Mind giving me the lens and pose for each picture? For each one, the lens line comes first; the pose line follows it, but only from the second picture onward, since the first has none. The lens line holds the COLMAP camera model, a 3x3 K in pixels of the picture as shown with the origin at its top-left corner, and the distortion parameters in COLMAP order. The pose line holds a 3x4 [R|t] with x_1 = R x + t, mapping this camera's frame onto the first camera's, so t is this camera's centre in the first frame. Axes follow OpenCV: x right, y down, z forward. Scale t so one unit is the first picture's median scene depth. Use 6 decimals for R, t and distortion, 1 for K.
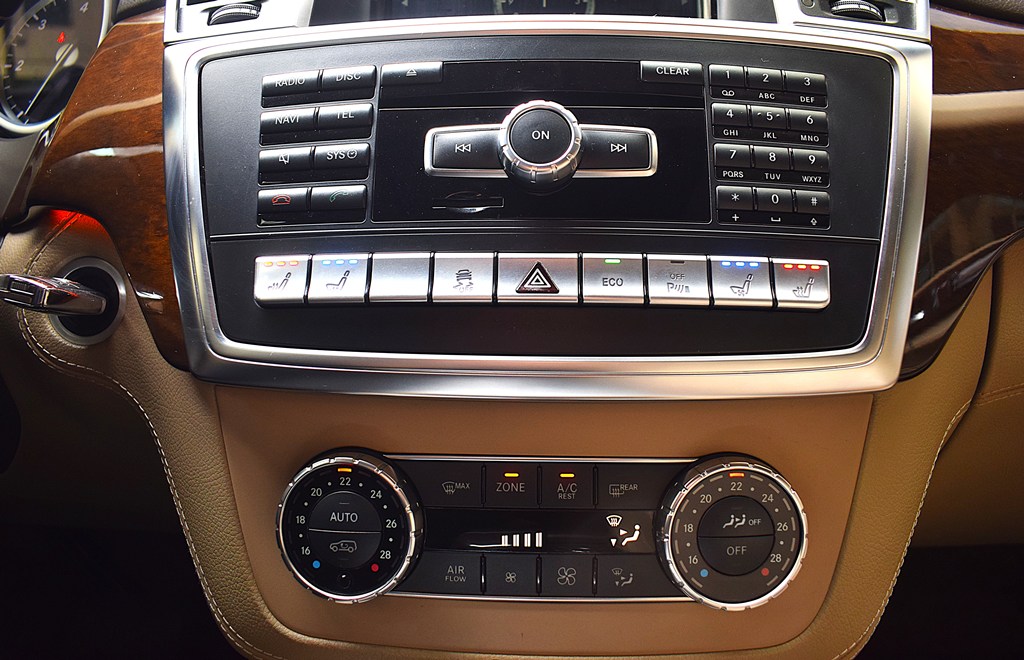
lens RADIAL K [[774.0, 0, 514.7], [0, 774.0, 321.0], [0, 0, 1]] dist [-0.086913, 0.004393]
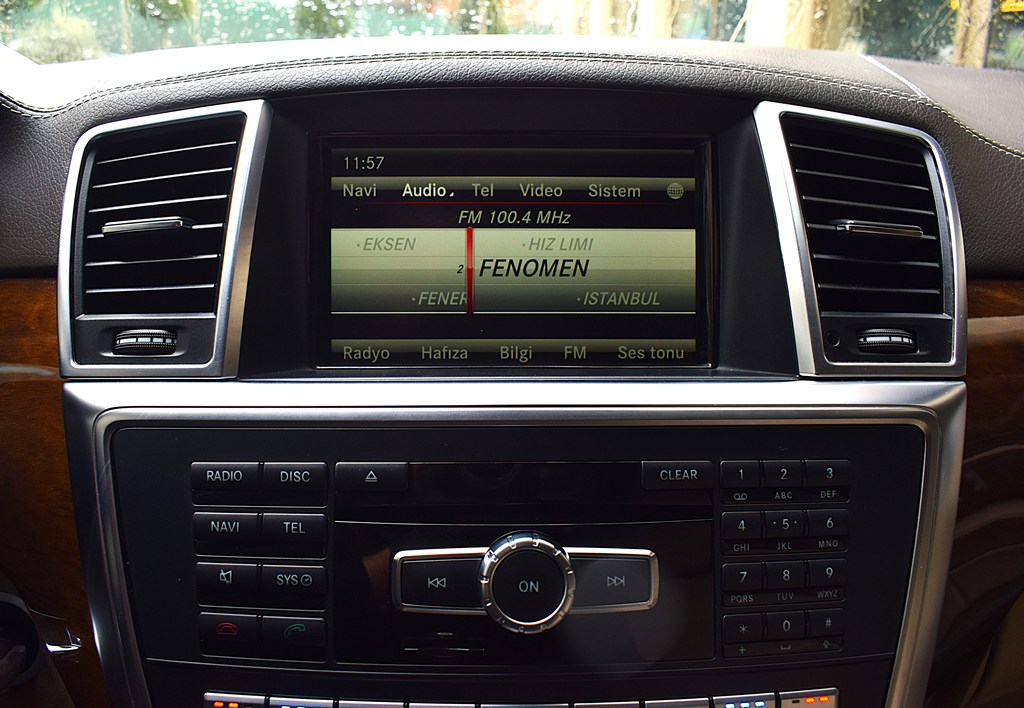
lens RADIAL K [[833.8, 0, 486.1], [0, 833.8, 349.4], [0, 0, 1]] dist [-0.085807, -0.000710]
pose [[0.998507, -0.014430, 0.052683, -0.056827], [0.007252, 0.990958, 0.133978, -0.602769], [-0.054140, -0.133396, 0.989583, 0.112196]]
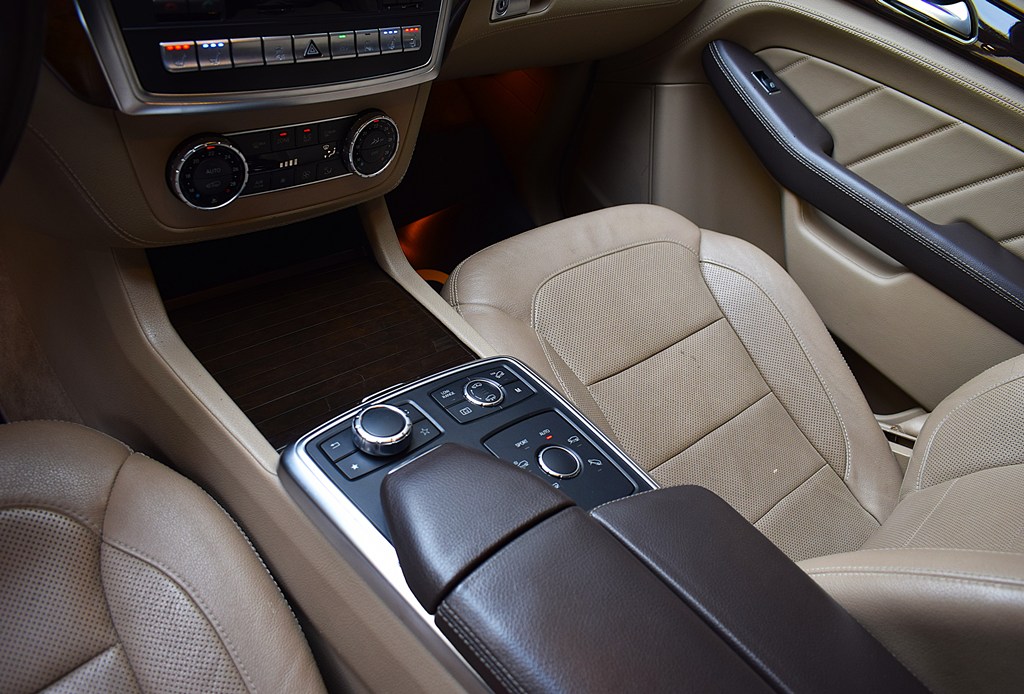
lens RADIAL K [[811.3, 0, 523.8], [0, 811.3, 343.9], [0, 0, 1]] dist [-0.088131, 0.006578]
pose [[0.676638, -0.328251, 0.659100, -1.169951], [-0.203544, 0.776865, 0.595861, -0.774660], [-0.707623, -0.537338, 0.458843, -0.733902]]
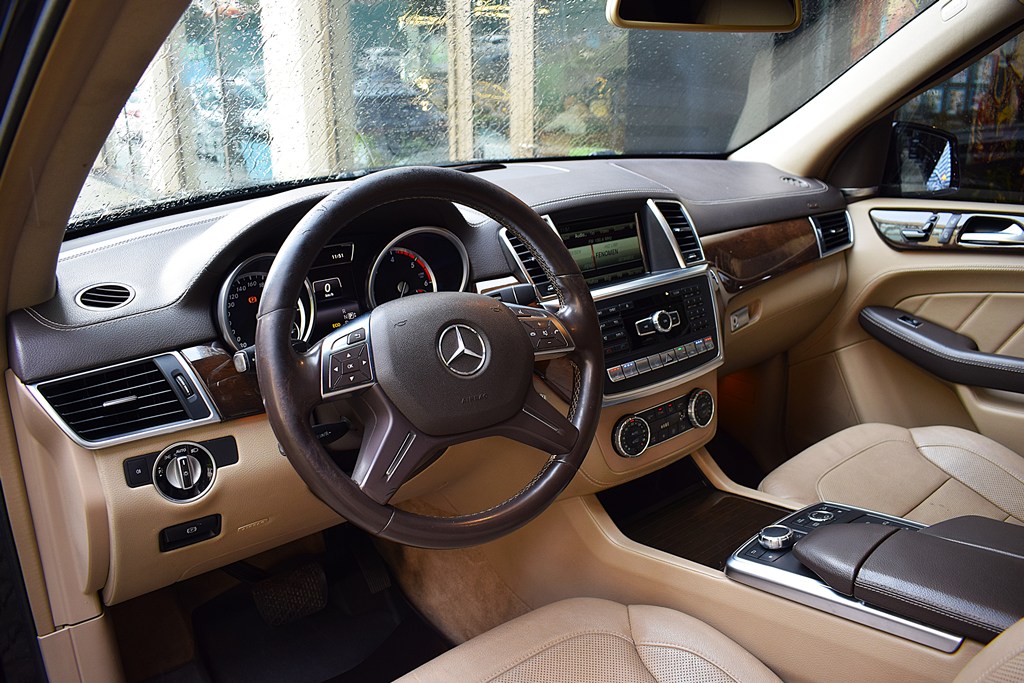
lens RADIAL K [[810.2, 0, 512.0], [0, 810.2, 341.5], [0, 0, 1]] dist [-0.087777, -0.002219]
pose [[0.747539, -0.221226, 0.626295, -2.927319], [0.134755, 0.973808, 0.183136, -0.935355], [-0.650405, -0.052505, 0.757771, -1.476153]]
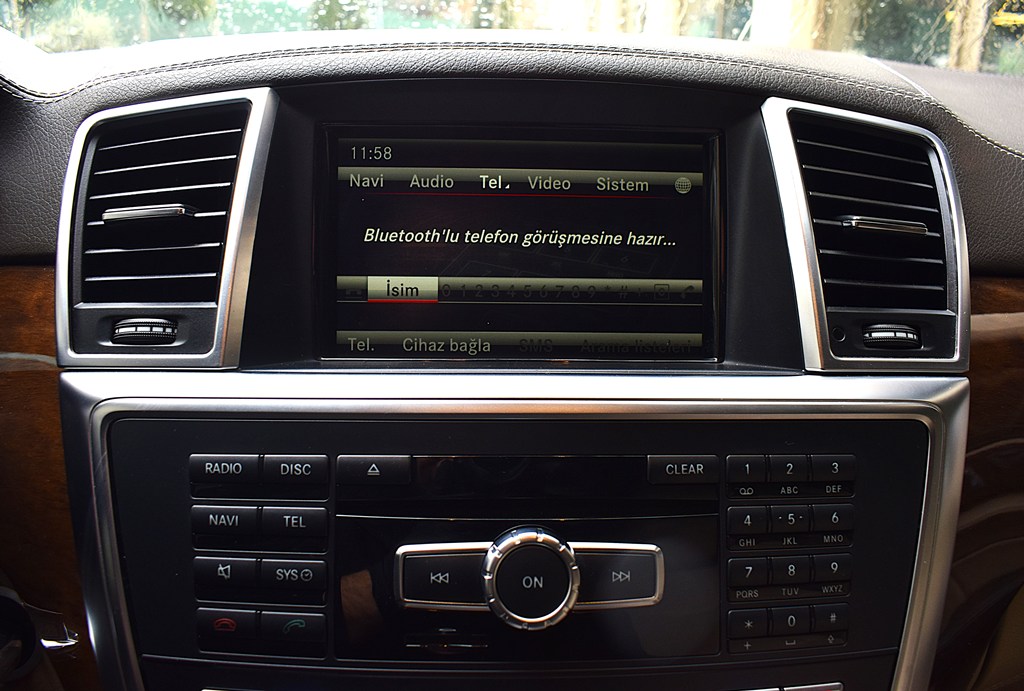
lens RADIAL K [[811.3, 0, 523.8], [0, 811.3, 342.4], [0, 0, 1]] dist [-0.088131, 0.006578]
pose [[0.996250, -0.006257, 0.086297, -0.049312], [-0.005152, 0.991322, 0.131356, -0.594279], [-0.086370, -0.131308, 0.987572, 0.148662]]
